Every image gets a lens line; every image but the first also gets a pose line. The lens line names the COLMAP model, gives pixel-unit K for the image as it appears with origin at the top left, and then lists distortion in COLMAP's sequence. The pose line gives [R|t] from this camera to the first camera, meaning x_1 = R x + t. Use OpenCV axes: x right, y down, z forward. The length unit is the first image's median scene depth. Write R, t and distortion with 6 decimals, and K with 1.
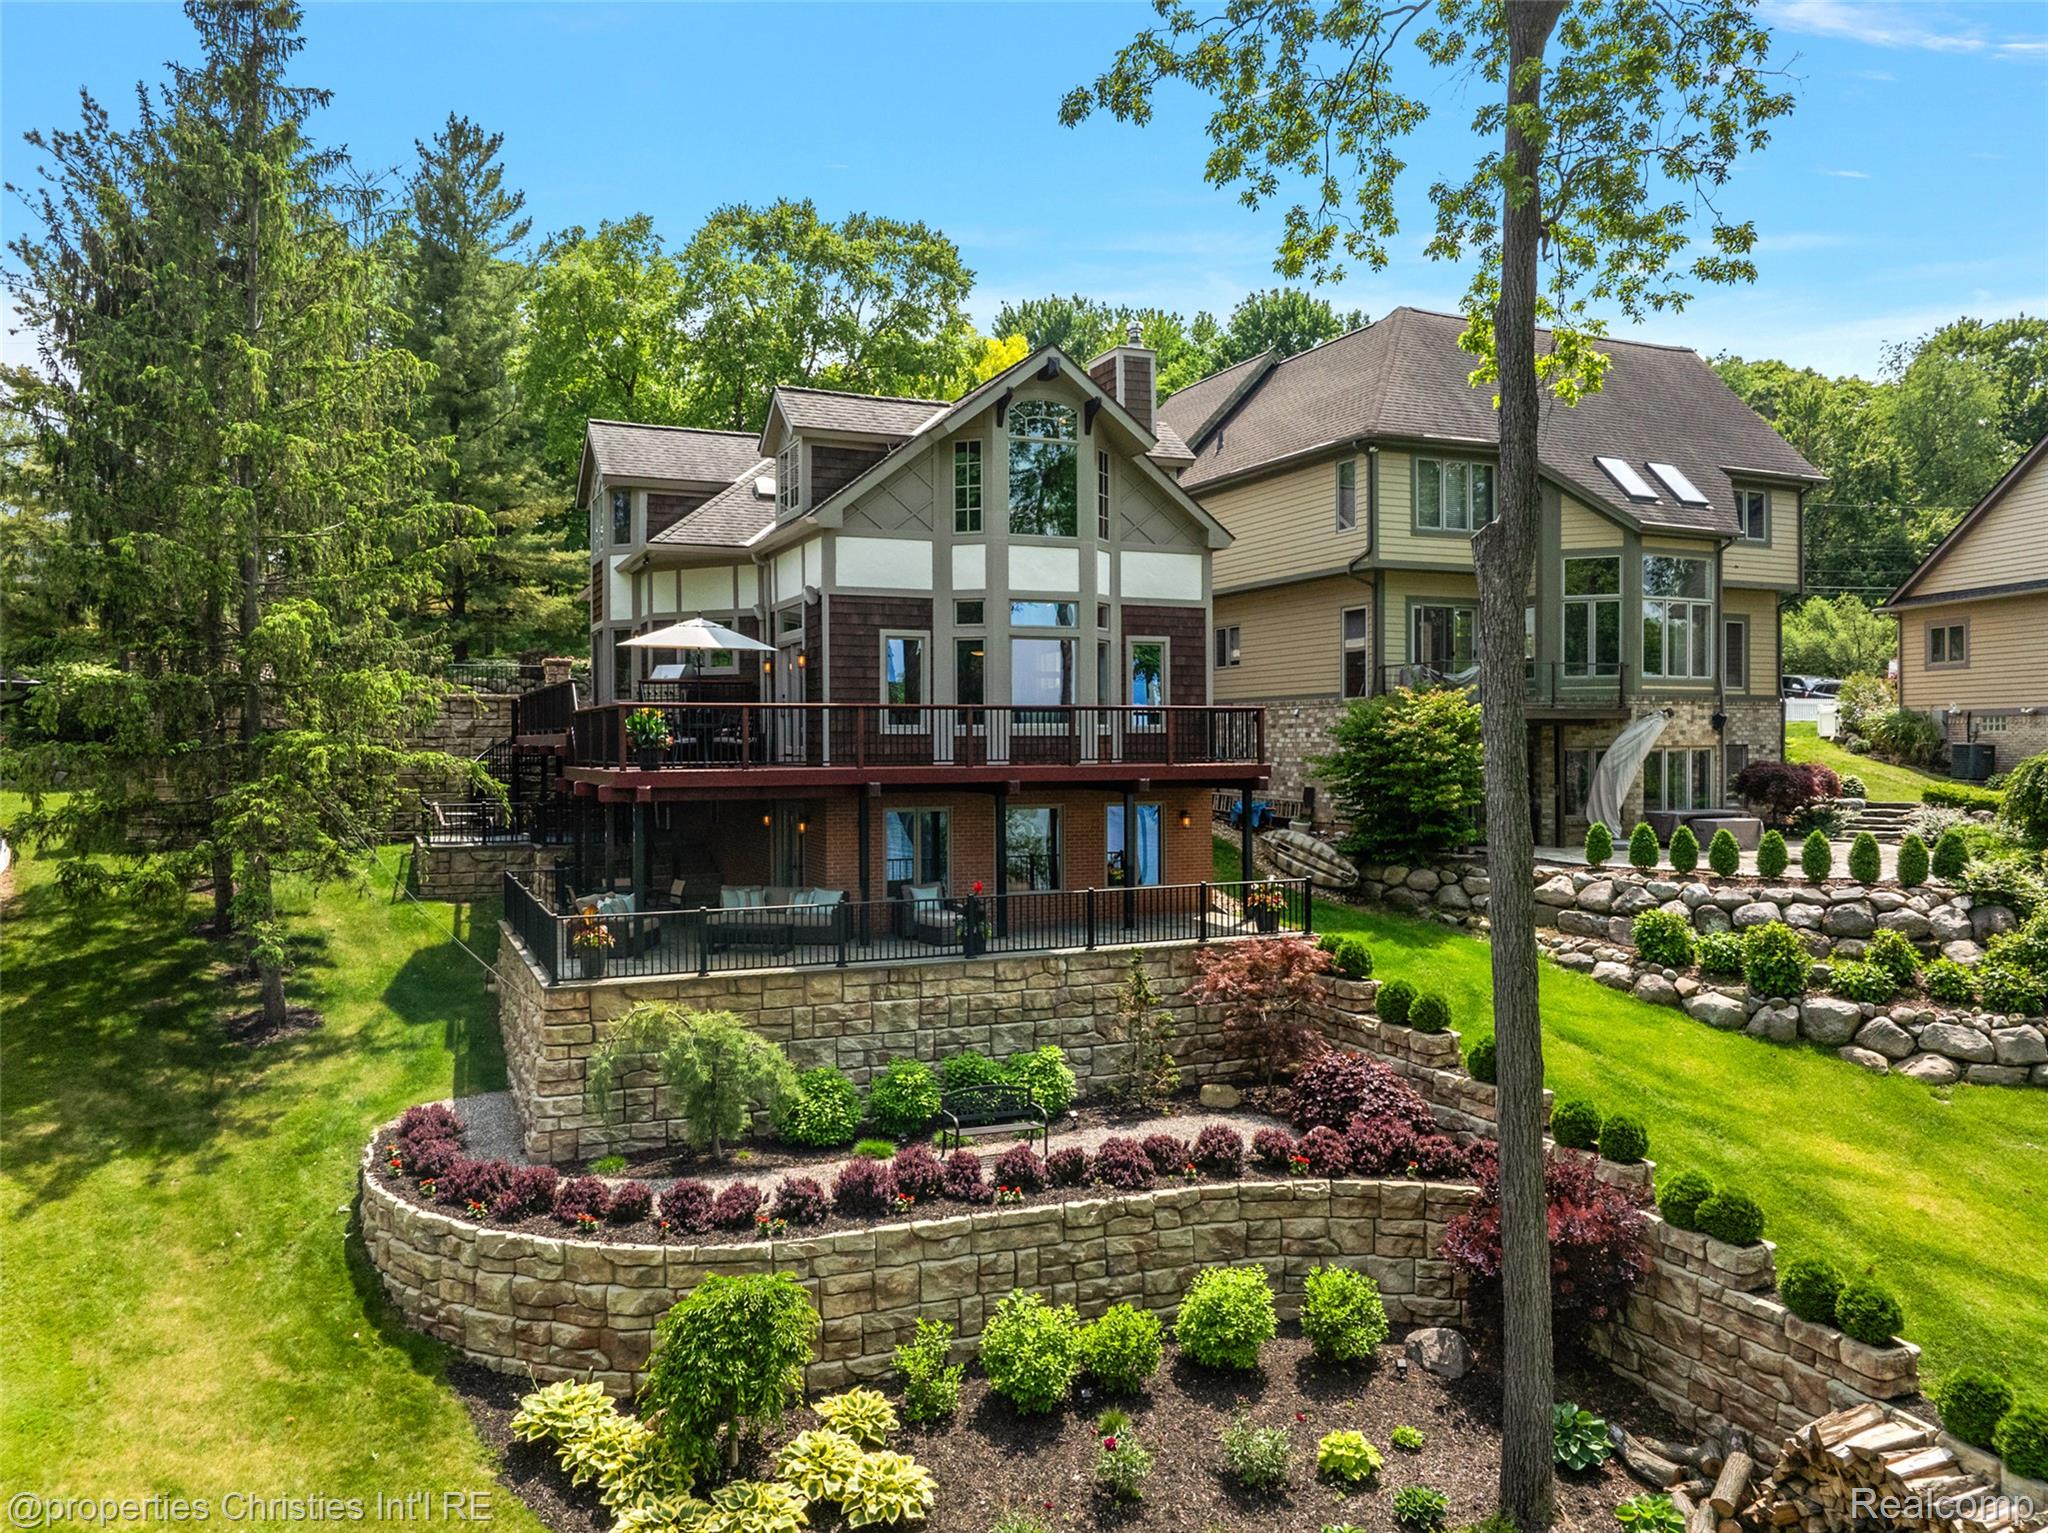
lens RADIAL K [[1428.1, 0, 1020.8], [0, 1428.1, 727.9], [0, 0, 1]] dist [-0.030986, -0.002020]
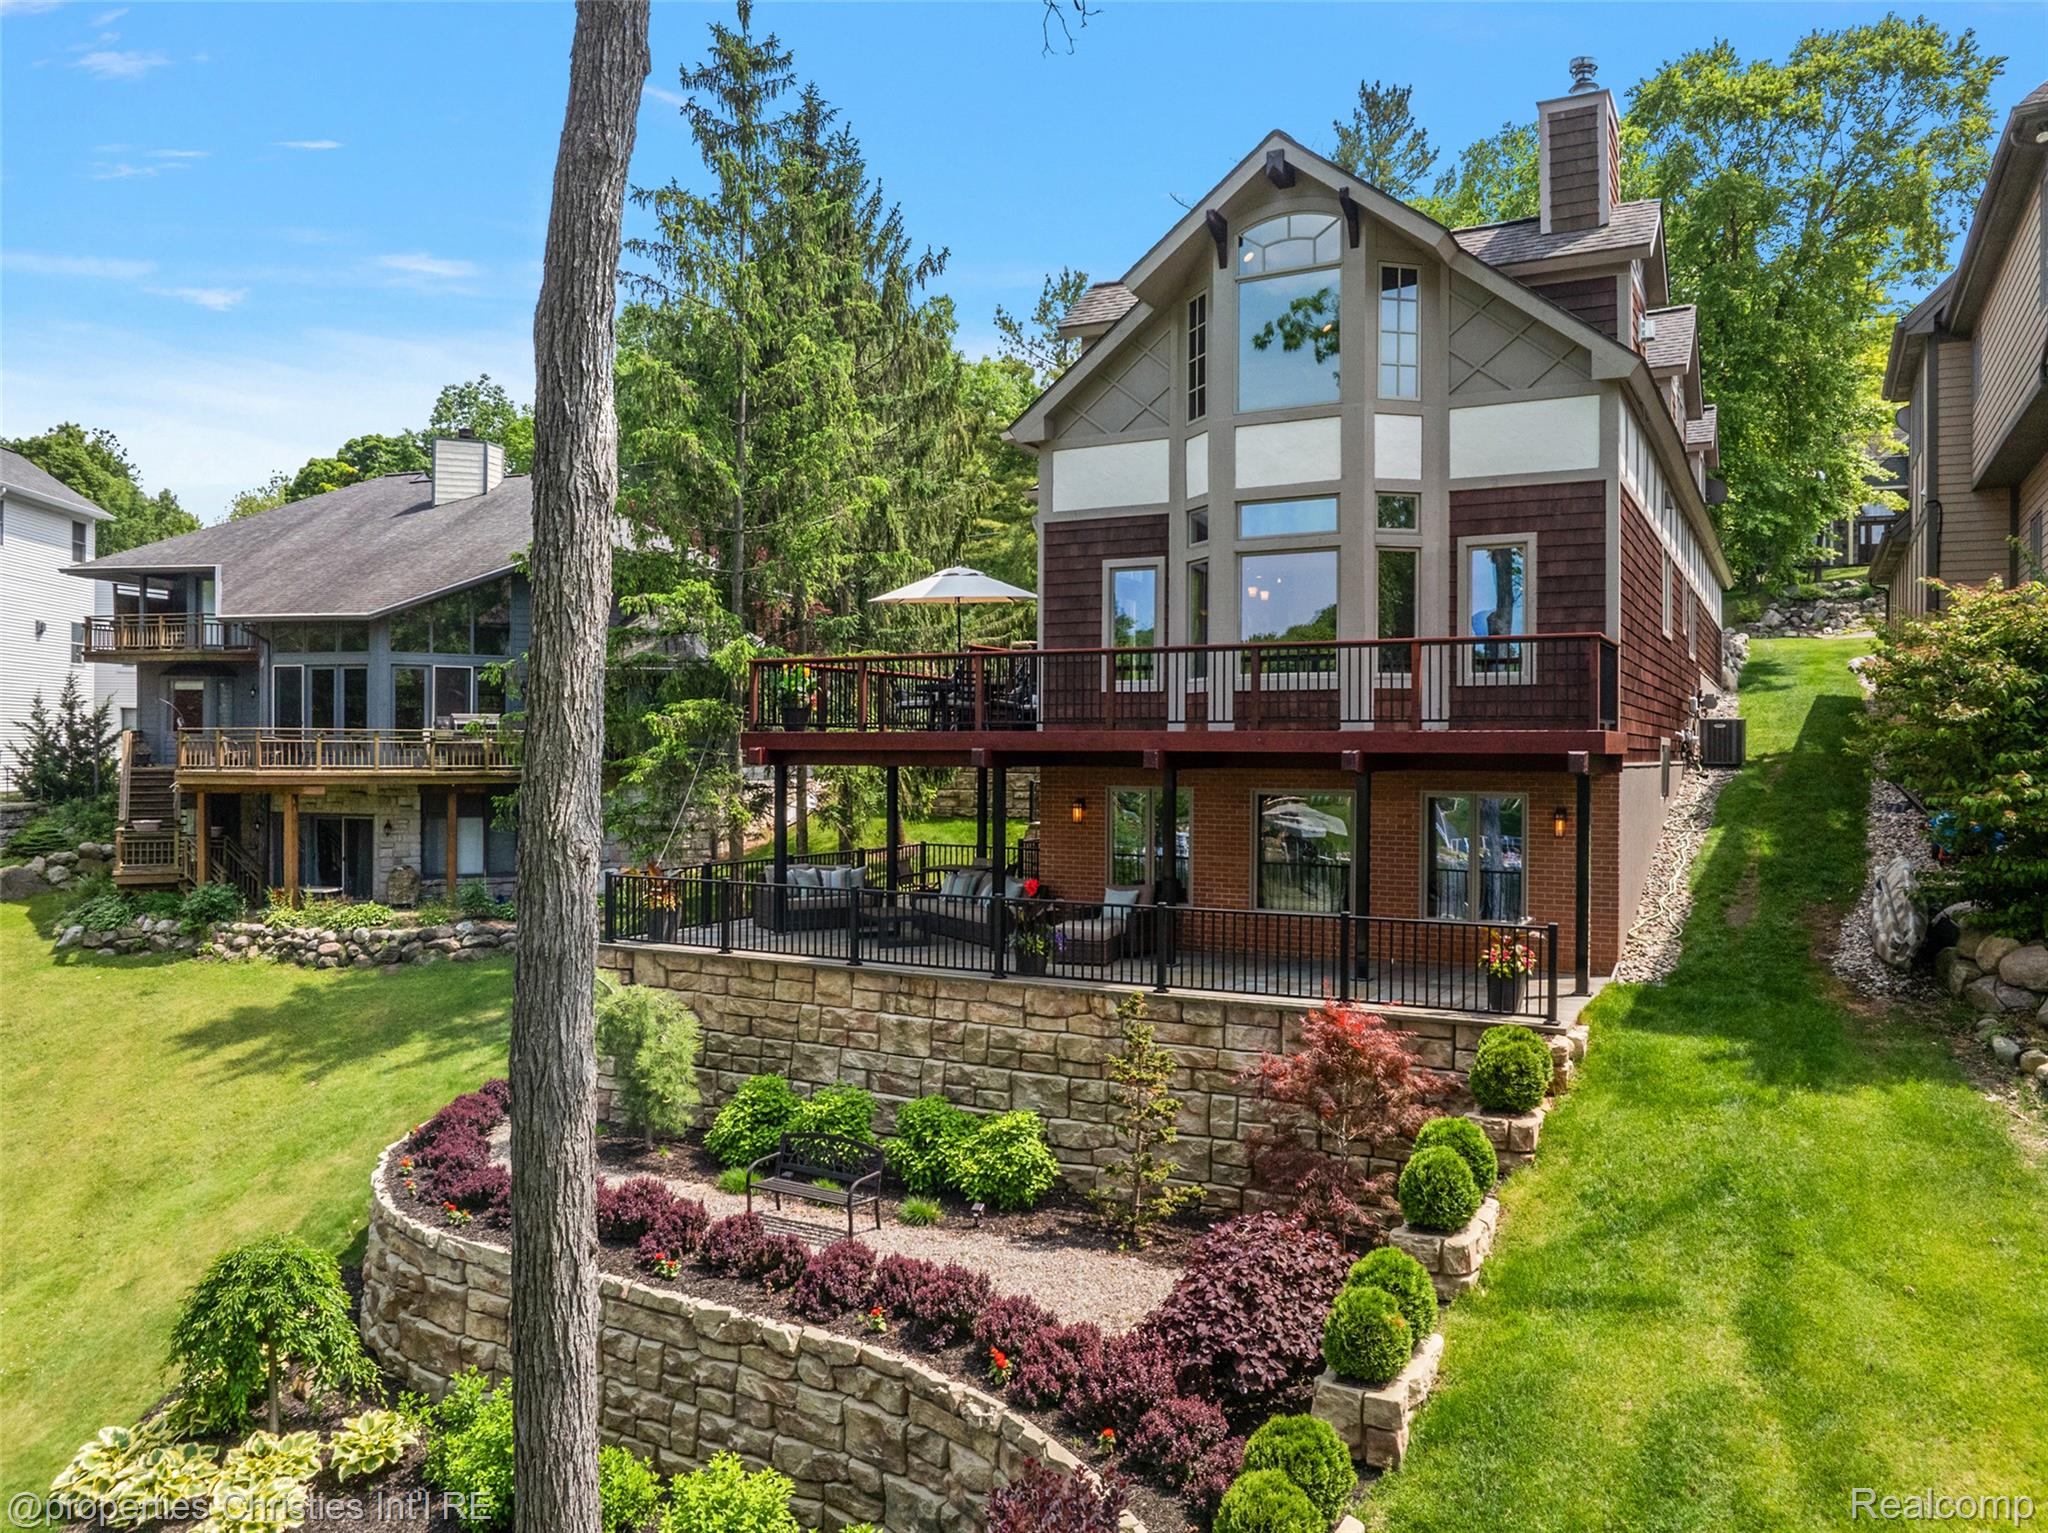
lens RADIAL K [[1460.9, 0, 1081.1], [0, 1460.9, 742.6], [0, 0, 1]] dist [-0.035740, -0.000323]
pose [[0.632508, 0.001765, -0.774552, 0.582024], [0.000506, 0.999996, 0.002692, 0.033522], [0.774554, -0.002094, 0.632505, 0.532959]]
